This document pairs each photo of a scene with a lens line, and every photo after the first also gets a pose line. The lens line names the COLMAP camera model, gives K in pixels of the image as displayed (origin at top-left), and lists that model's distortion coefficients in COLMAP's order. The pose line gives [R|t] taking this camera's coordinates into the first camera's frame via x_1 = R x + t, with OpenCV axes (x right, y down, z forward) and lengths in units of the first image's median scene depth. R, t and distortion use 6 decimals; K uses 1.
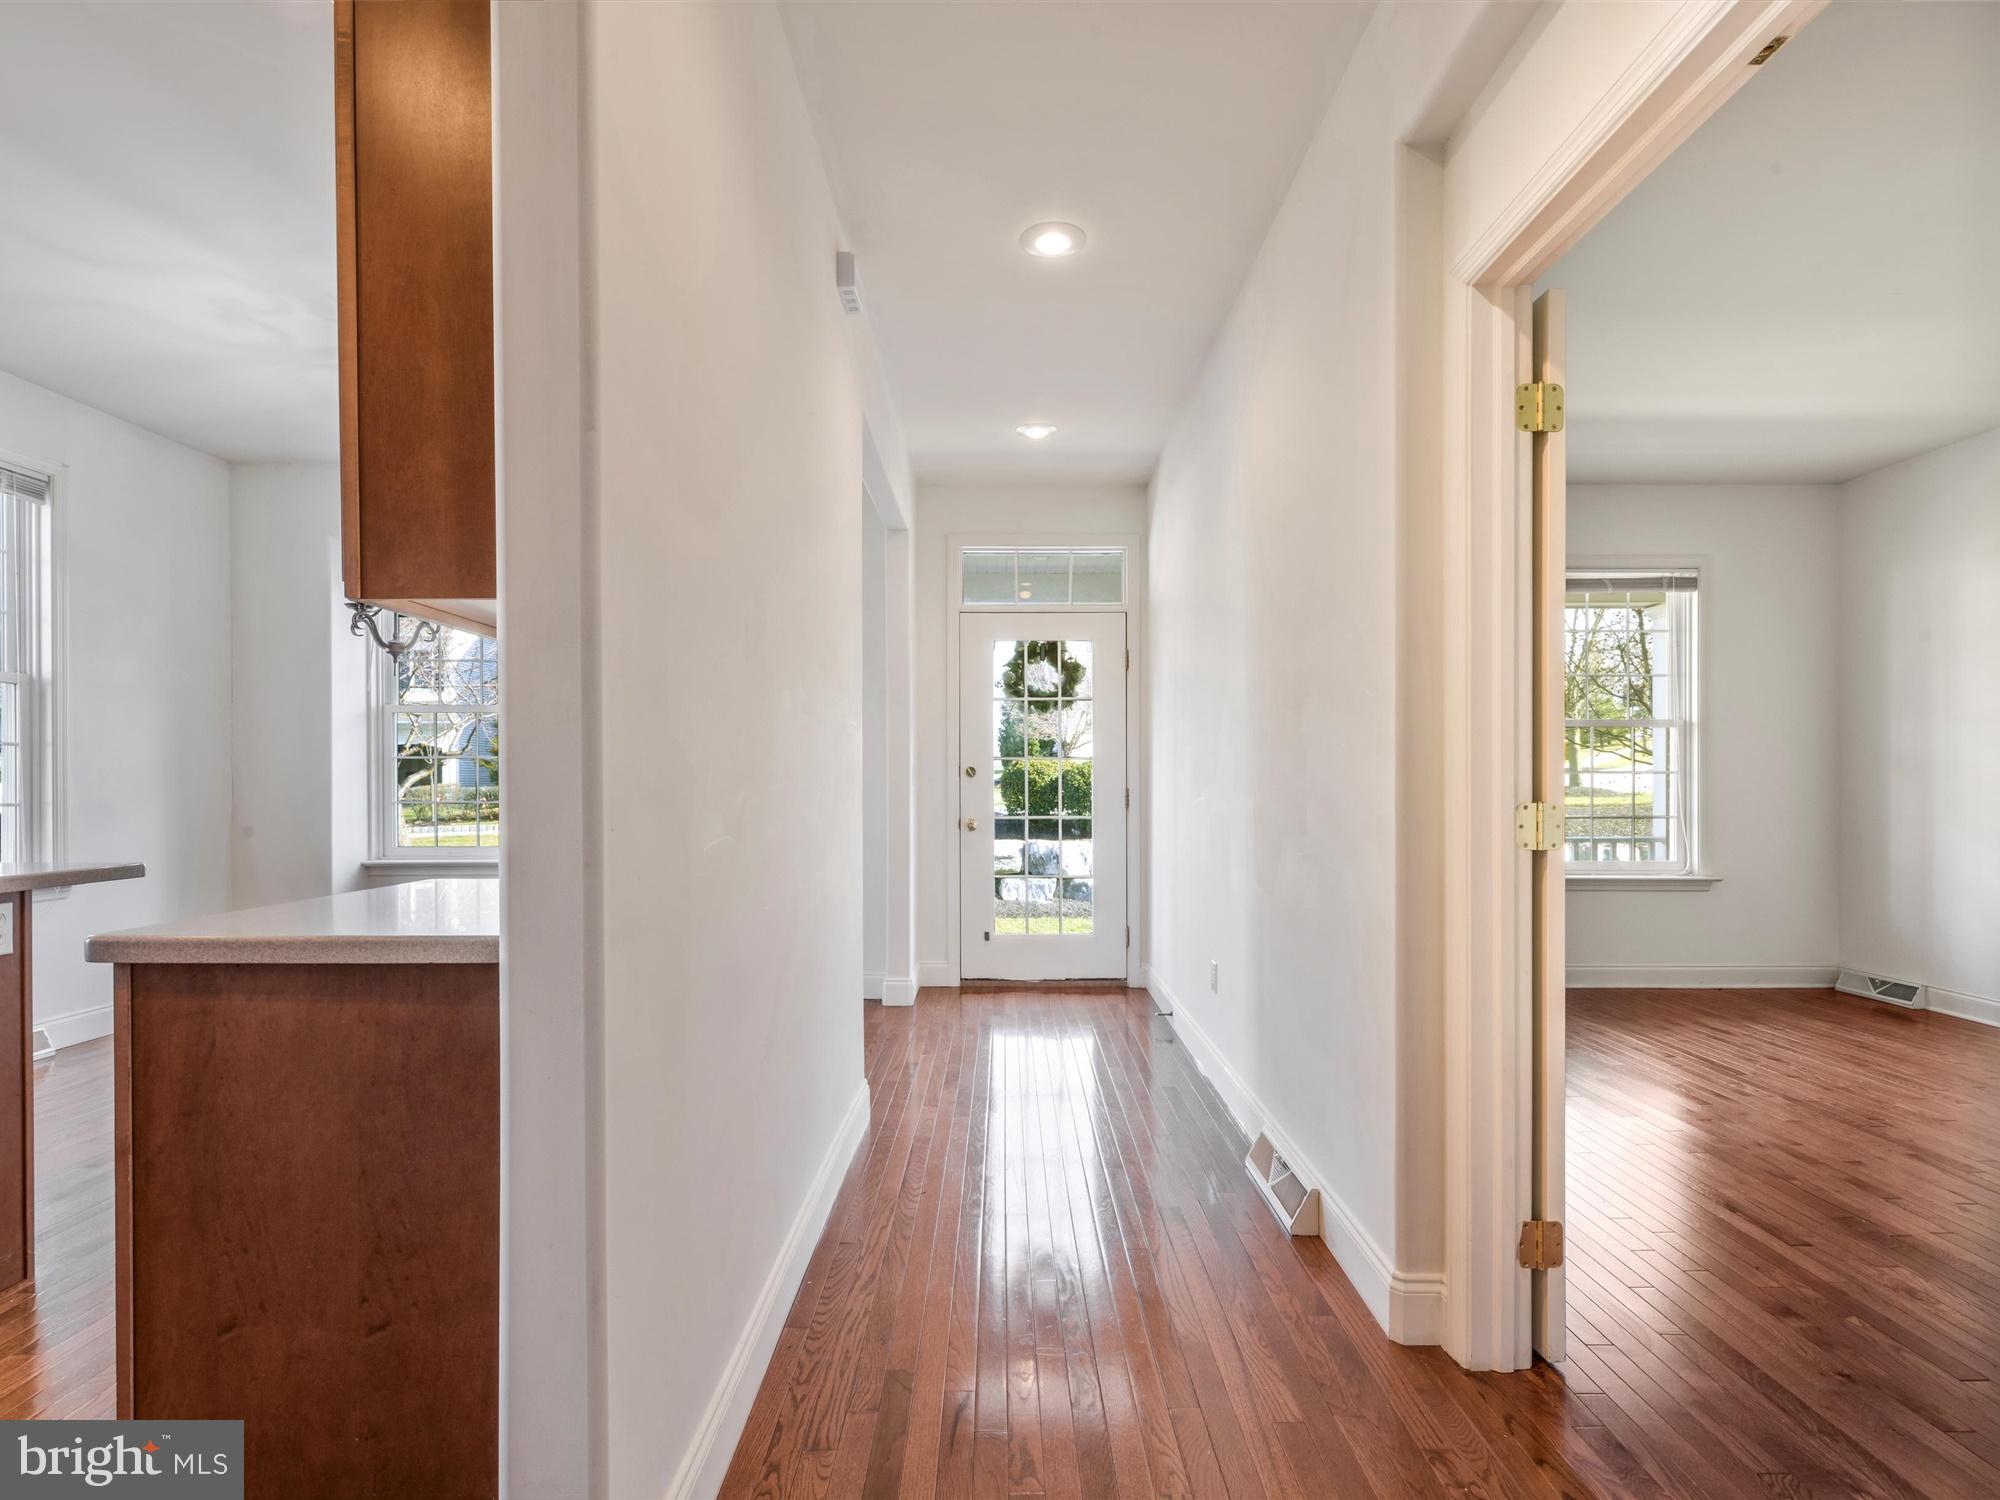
lens RADIAL K [[999.5, 0, 1006.5], [0, 999.5, 789.3], [0, 0, 1]] dist [0.003721, -0.000111]
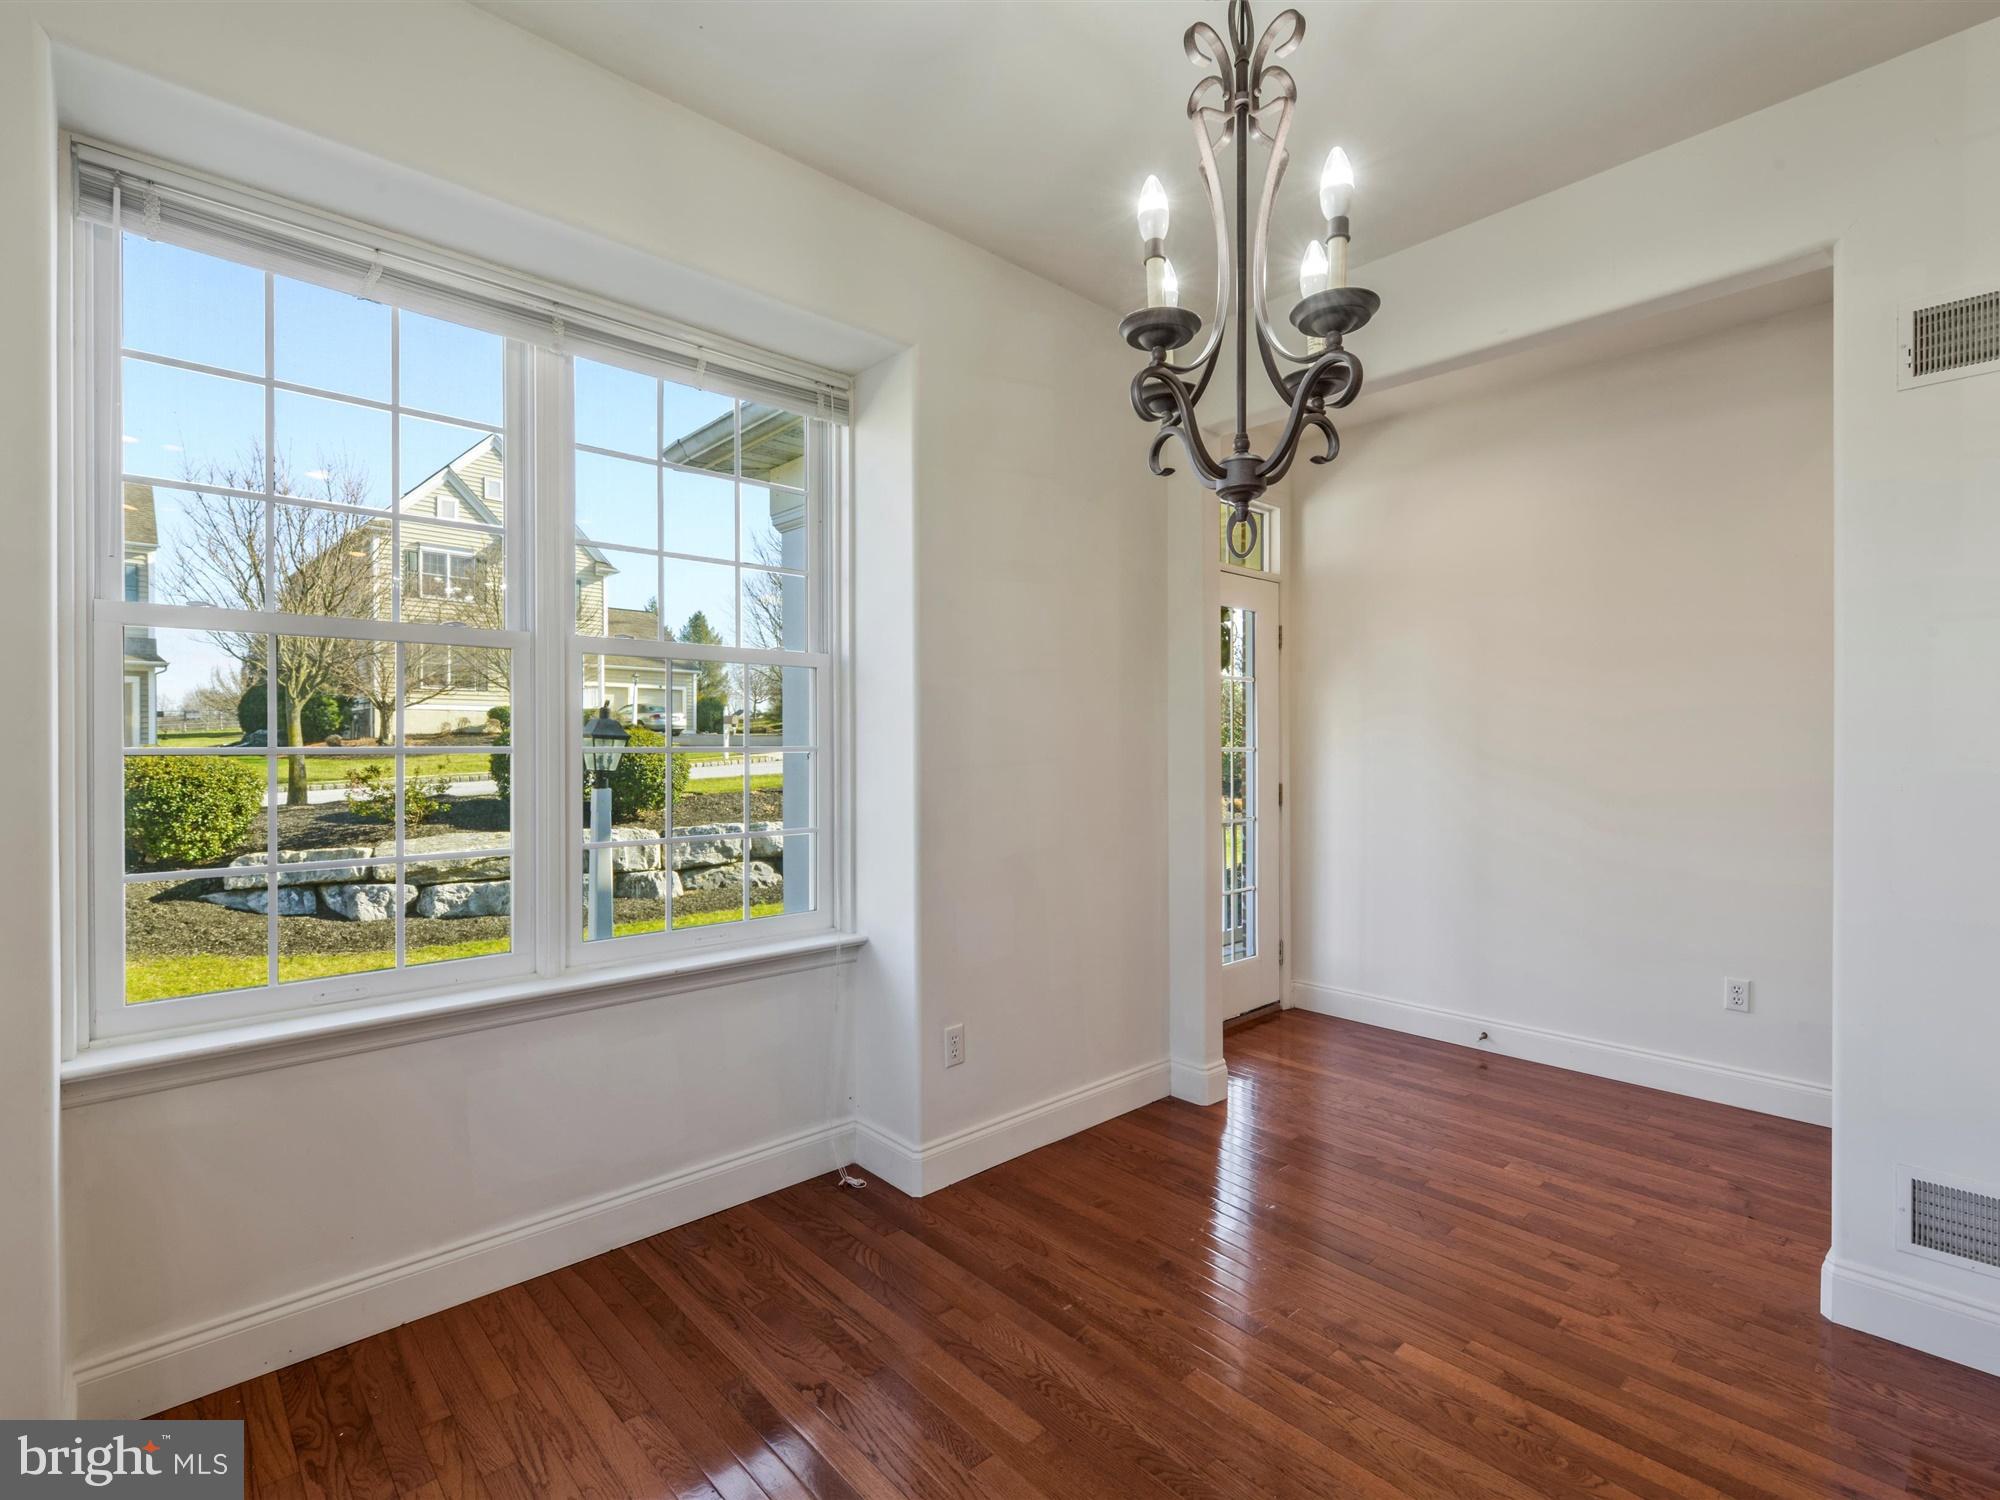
lens RADIAL K [[939.7, 0, 995.3], [0, 939.7, 749.2], [0, 0, 1]] dist [-0.005504, -0.001043]
pose [[0.737111, -0.003139, 0.675764, -0.620908], [0.005315, 0.999985, -0.001152, -0.031328], [-0.675751, 0.004441, 0.737117, 0.563792]]
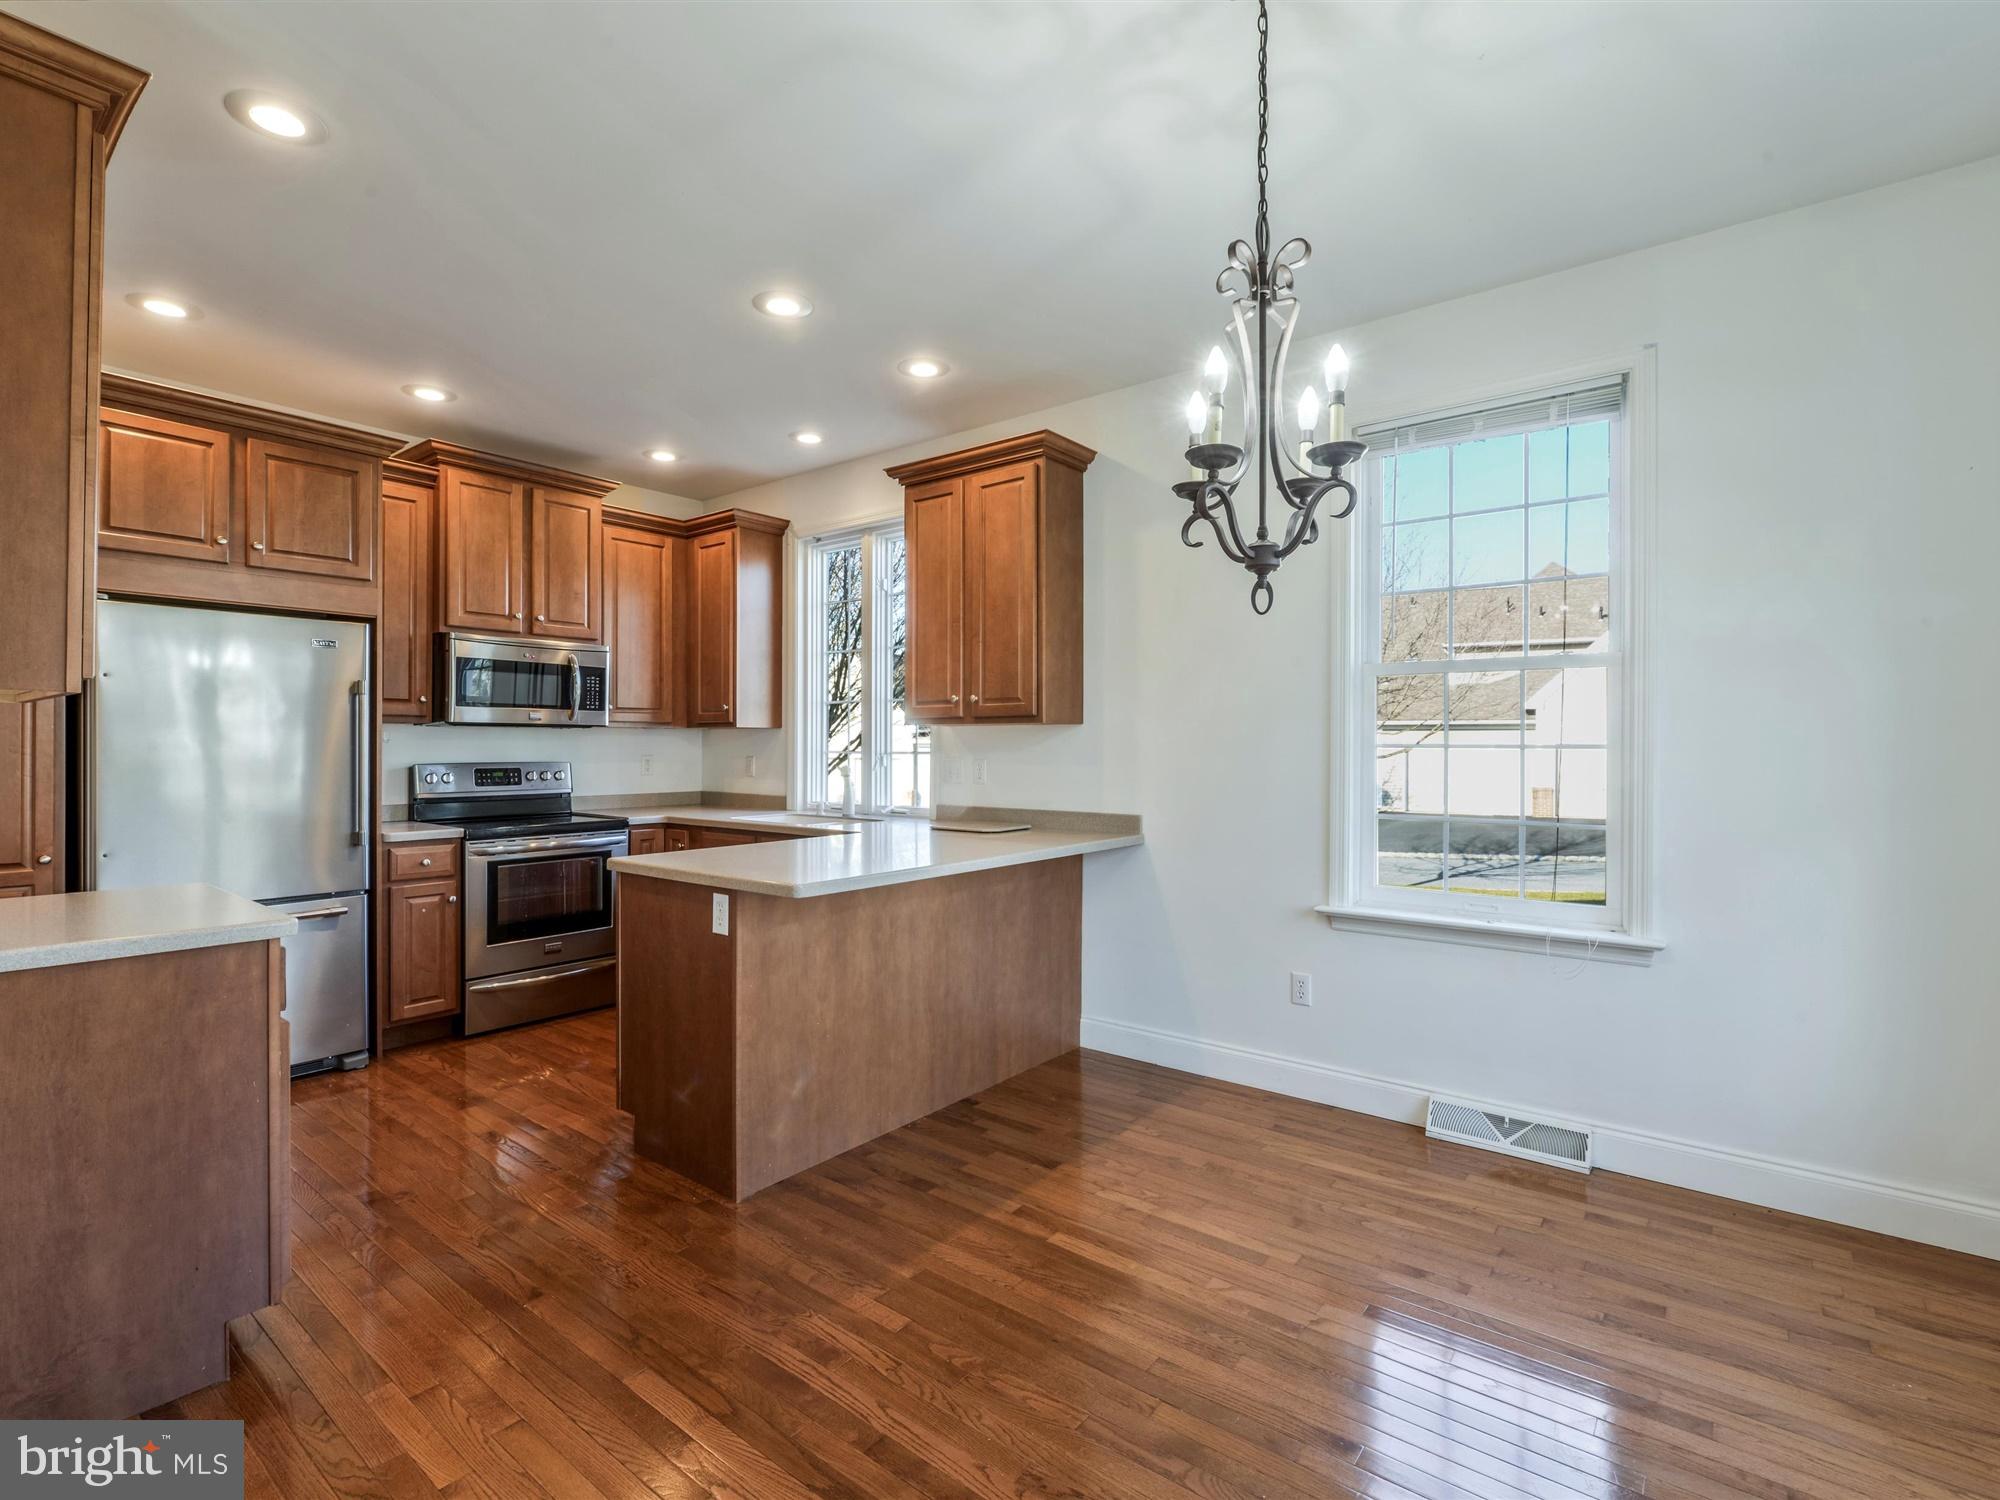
lens RADIAL K [[939.7, 0, 995.3], [0, 939.7, 749.2], [0, 0, 1]] dist [-0.005504, -0.001043]
pose [[-0.626032, -0.001403, -0.779796, -0.114951], [-0.006144, 0.999976, 0.003133, -0.032469], [0.779773, 0.006752, -0.626026, 0.821471]]
